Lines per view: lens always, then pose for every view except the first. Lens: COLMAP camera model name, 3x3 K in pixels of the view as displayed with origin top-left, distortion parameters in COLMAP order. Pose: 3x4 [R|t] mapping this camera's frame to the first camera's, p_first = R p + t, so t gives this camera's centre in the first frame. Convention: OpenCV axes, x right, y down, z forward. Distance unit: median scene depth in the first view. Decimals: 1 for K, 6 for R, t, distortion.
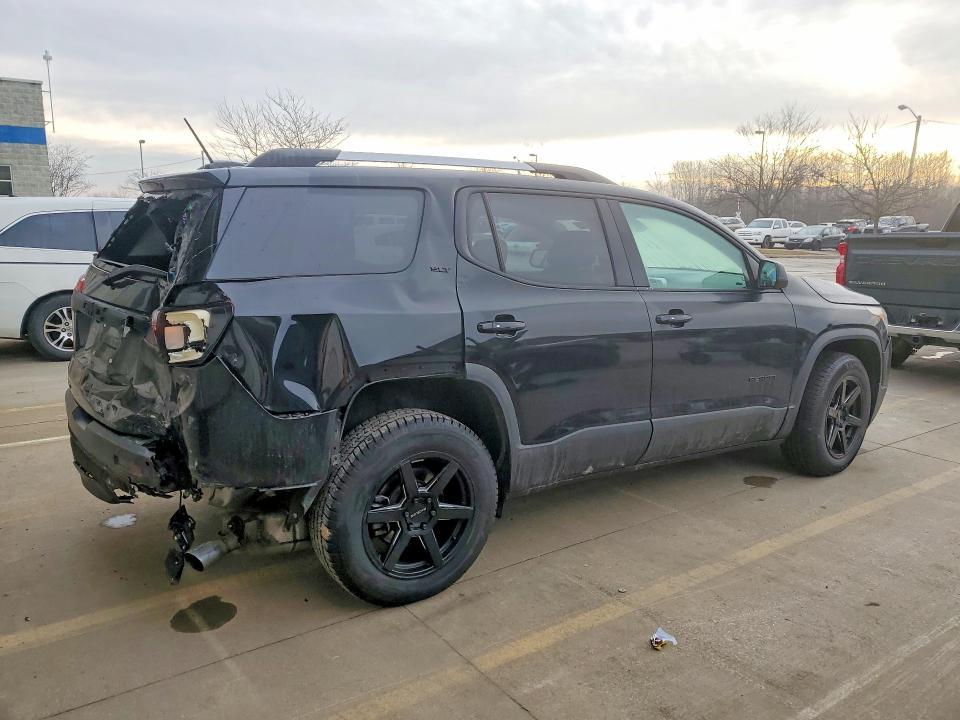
lens RADIAL K [[744.4, 0, 481.1], [0, 744.4, 355.7], [0, 0, 1]] dist [0.004505, 0.020295]
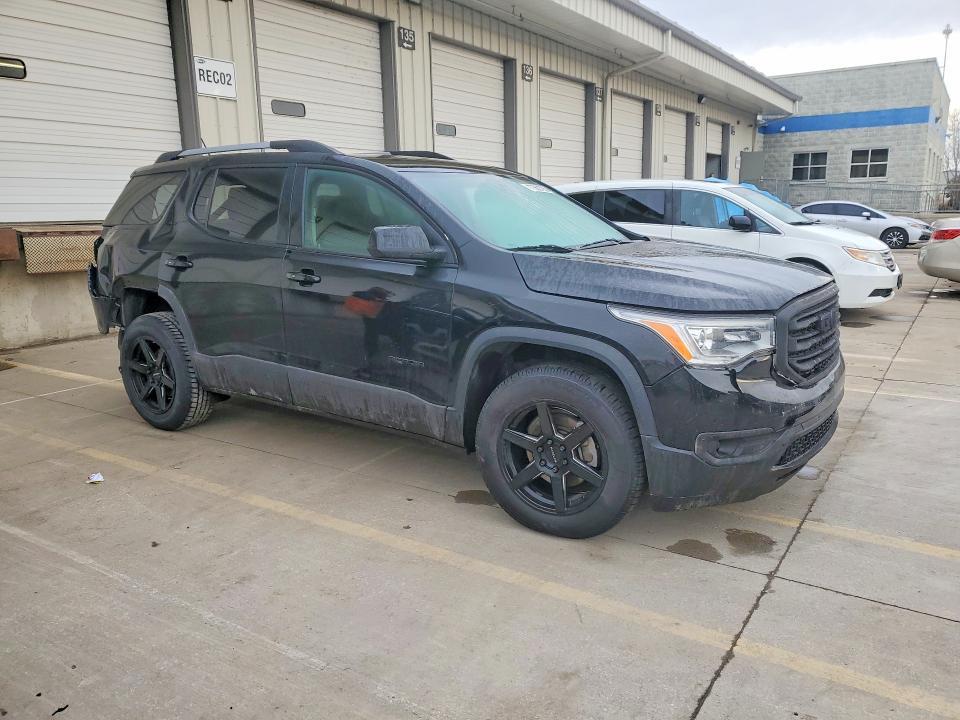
lens RADIAL K [[744.4, 0, 482.5], [0, 744.4, 363.5], [0, 0, 1]] dist [0.004505, 0.020295]
pose [[0.380202, 0.186852, -0.905832, 1.645289], [-0.156184, 0.978286, 0.136244, -0.138665], [0.911621, 0.089676, 0.401130, 0.996256]]
